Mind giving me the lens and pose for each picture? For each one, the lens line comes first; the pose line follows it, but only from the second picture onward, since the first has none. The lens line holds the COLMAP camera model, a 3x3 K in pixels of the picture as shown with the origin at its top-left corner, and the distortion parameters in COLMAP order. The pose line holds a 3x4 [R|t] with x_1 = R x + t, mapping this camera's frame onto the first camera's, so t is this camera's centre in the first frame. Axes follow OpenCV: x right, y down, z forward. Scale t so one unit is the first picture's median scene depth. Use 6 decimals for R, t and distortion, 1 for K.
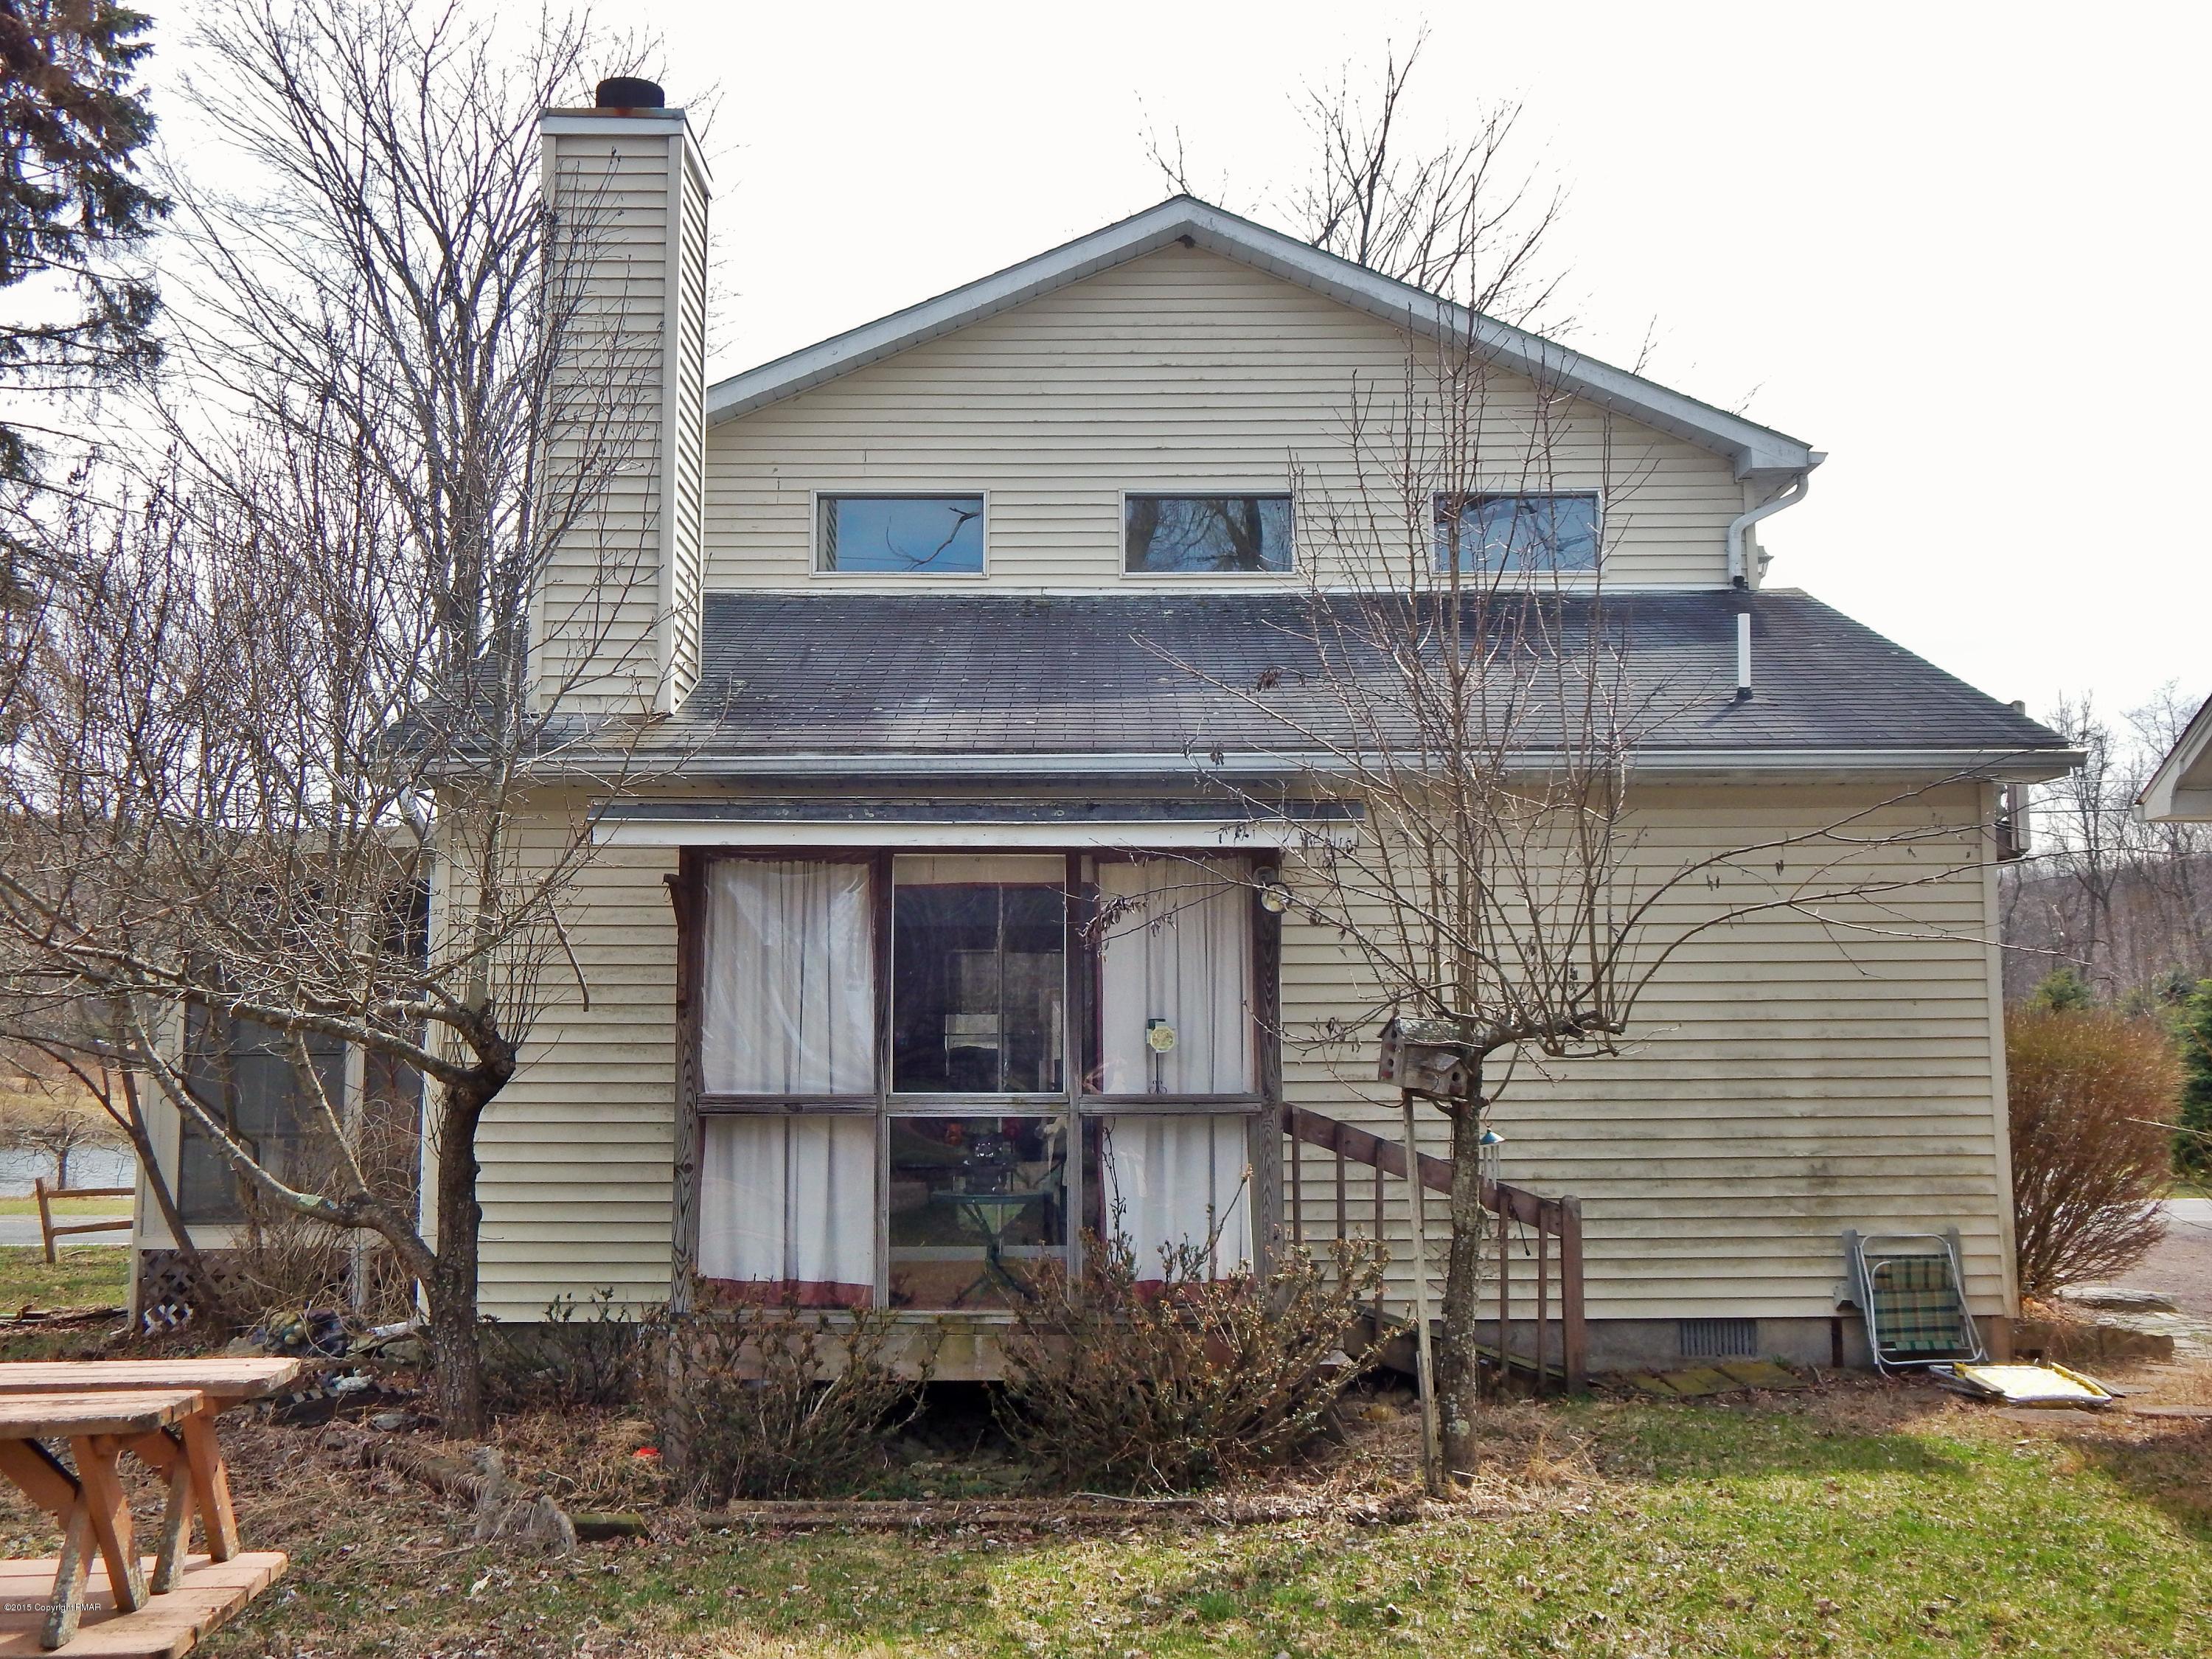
lens RADIAL K [[2153.2, 0, 1106.1], [0, 2153.2, 854.6], [0, 0, 1]] dist [-0.014830, -0.019139]
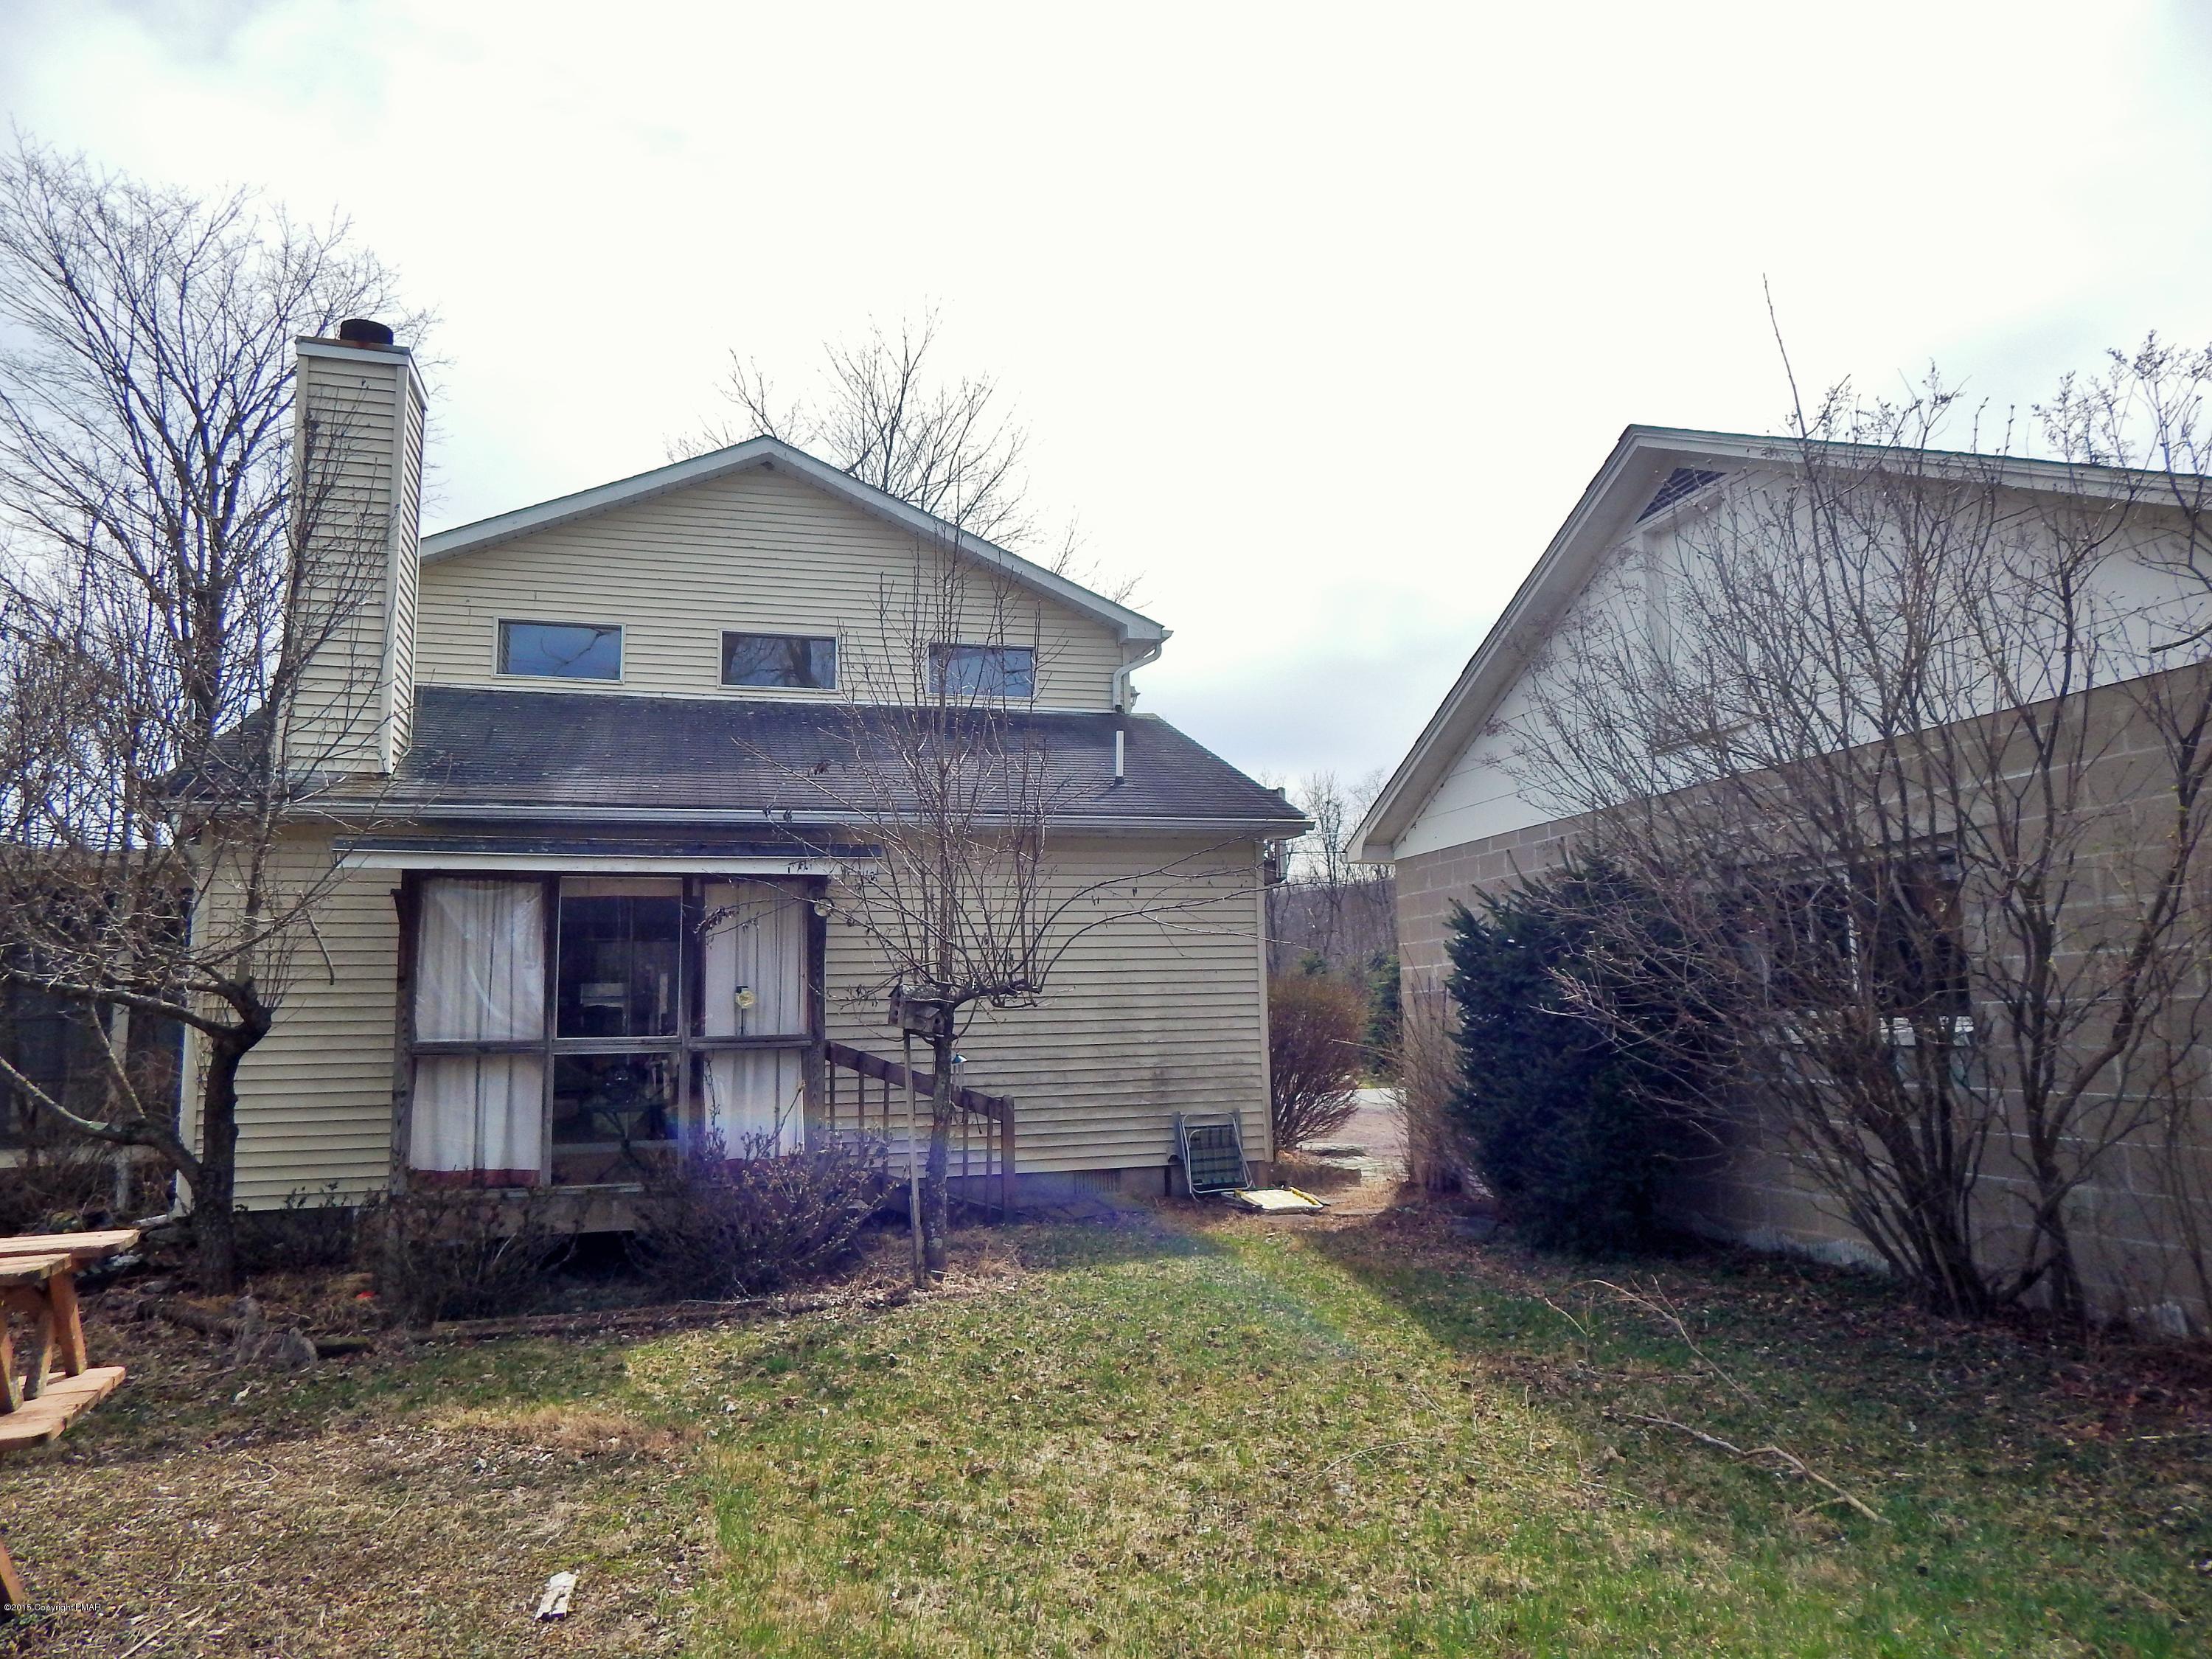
lens RADIAL K [[1437.8, 0, 1147.1], [0, 1437.8, 832.9], [0, 0, 1]] dist [-0.005990, -0.002473]
pose [[0.953778, 0.022302, 0.299683, -0.008656], [-0.014003, 0.999457, -0.029813, -0.004957], [-0.300185, 0.024239, 0.953573, -0.048933]]
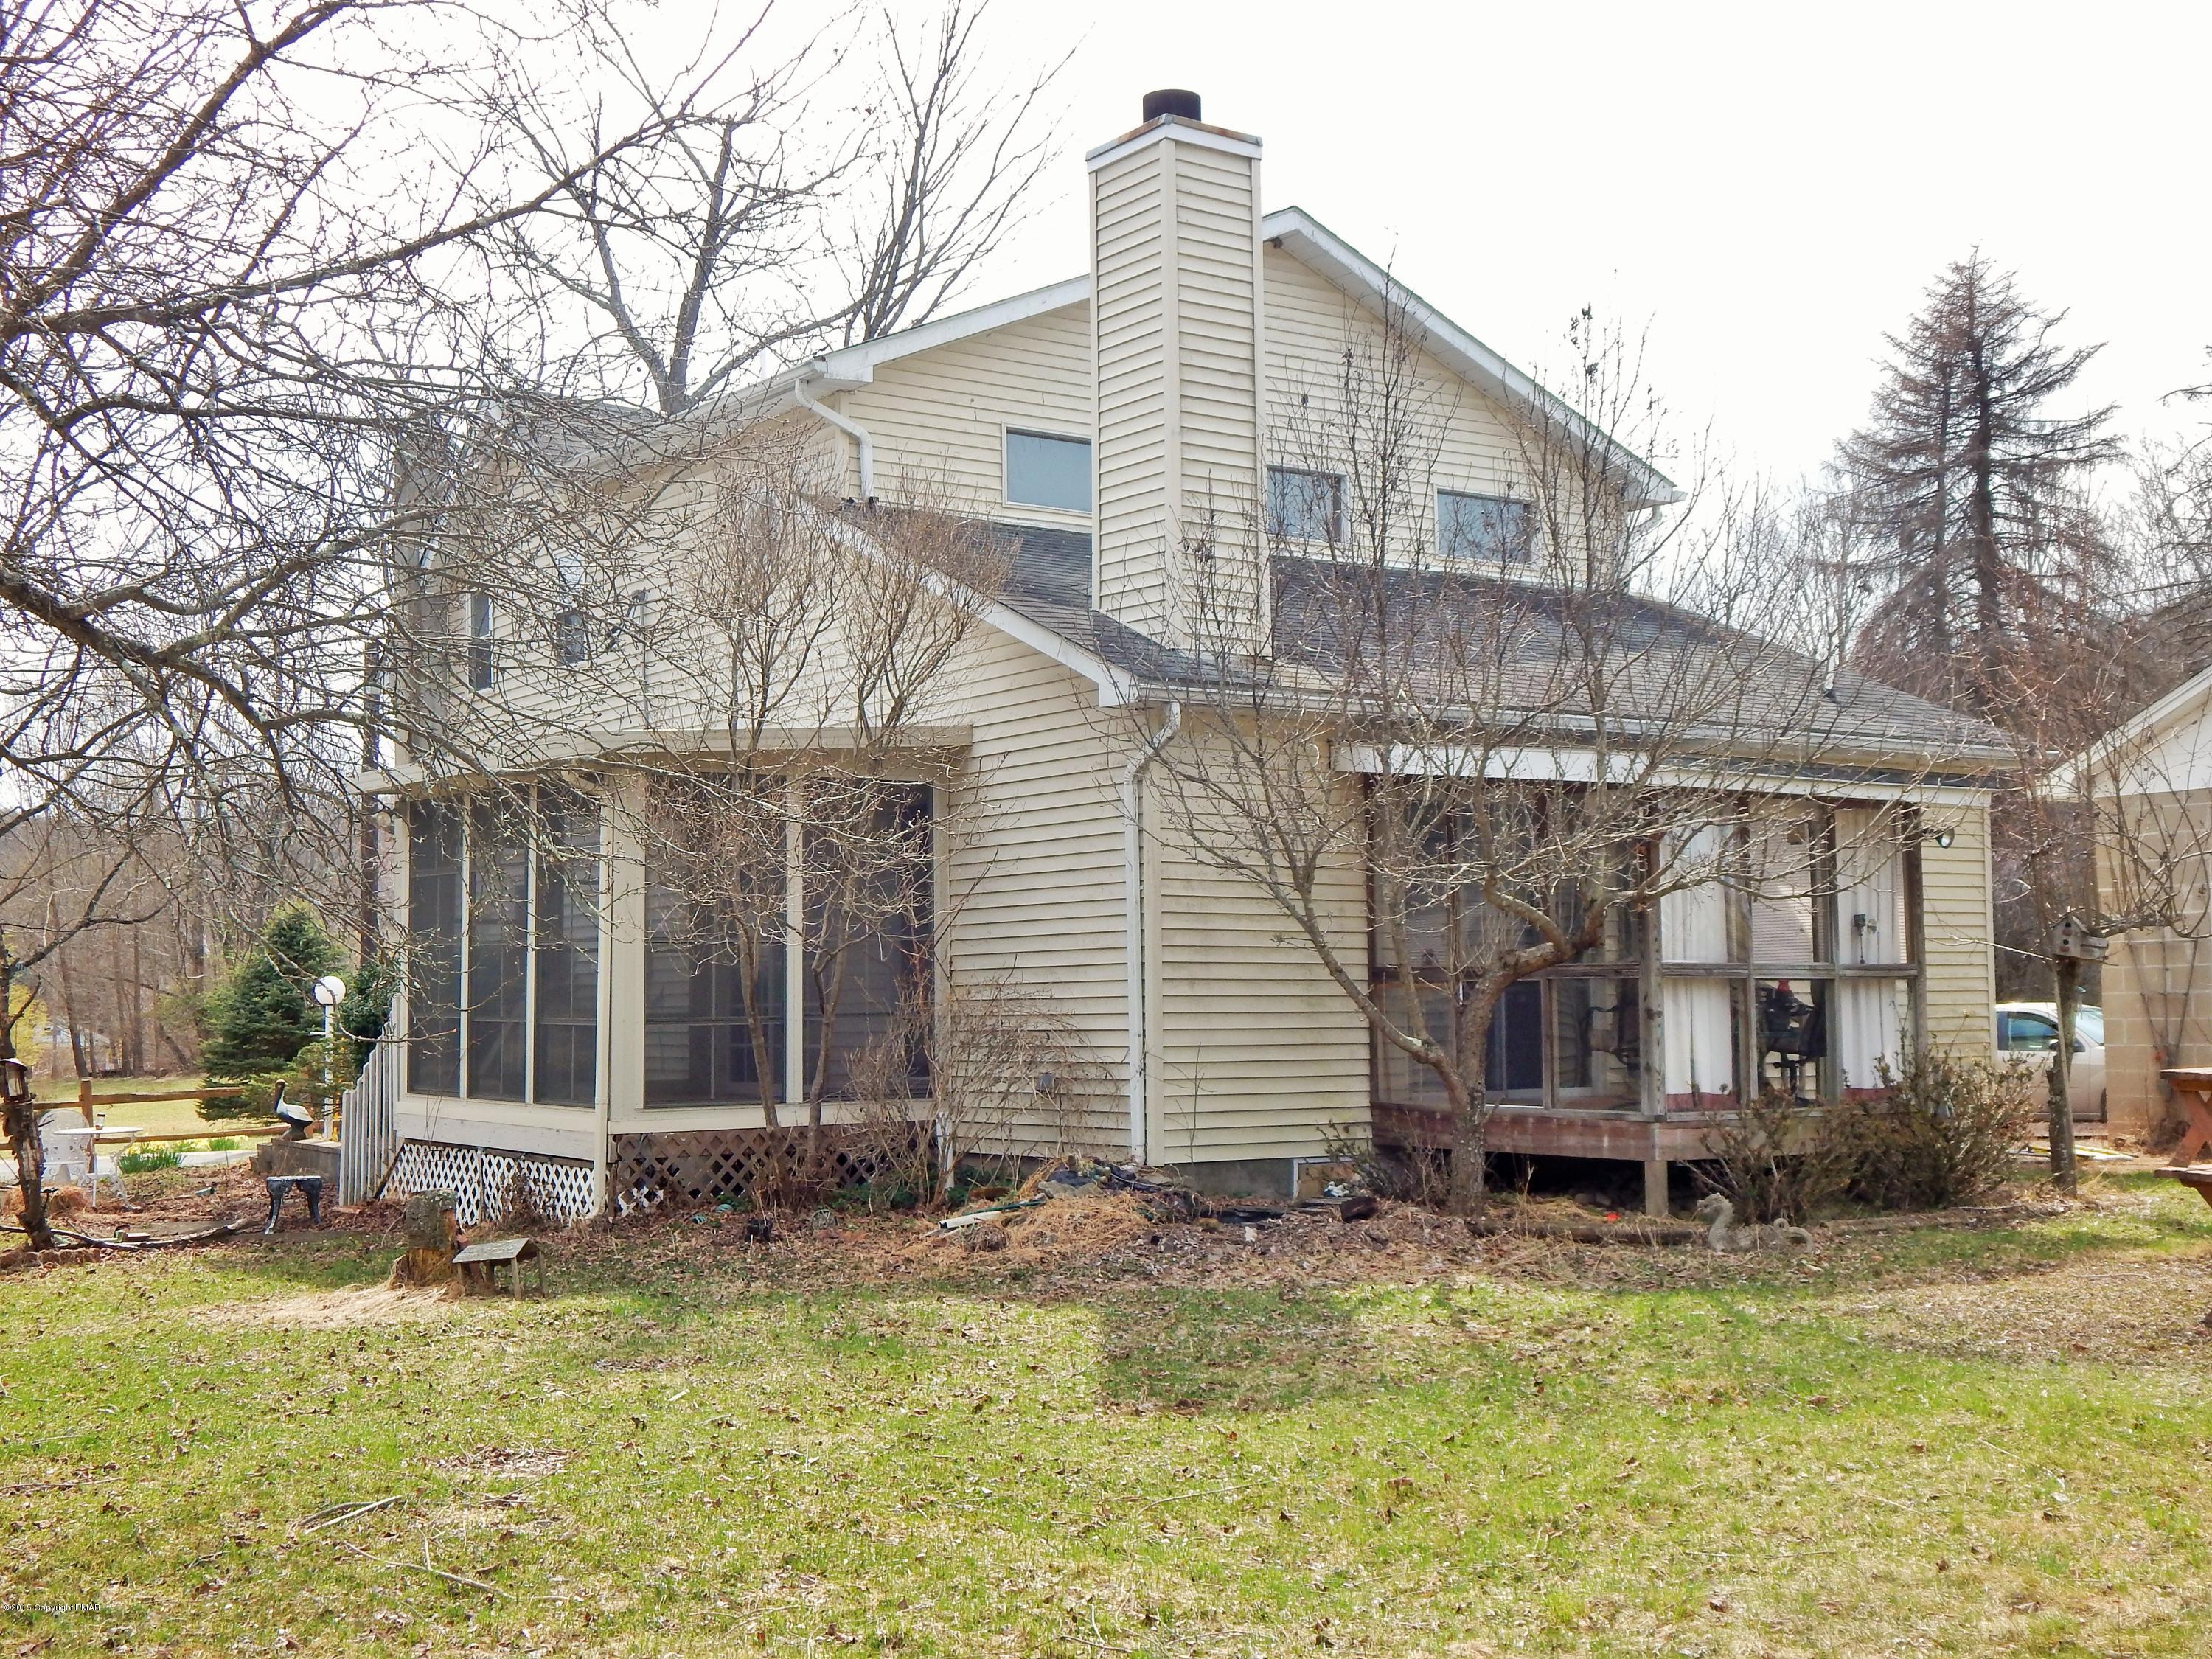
lens RADIAL K [[2724.1, 0, 1106.0], [0, 2724.1, 829.5], [0, 0, 1]] dist [-0.011707, -0.005178]
pose [[0.821814, 0.036561, 0.568582, -1.201578], [-0.052982, 0.998519, 0.012371, 0.017068], [-0.567288, -0.040292, 0.822533, -0.209363]]
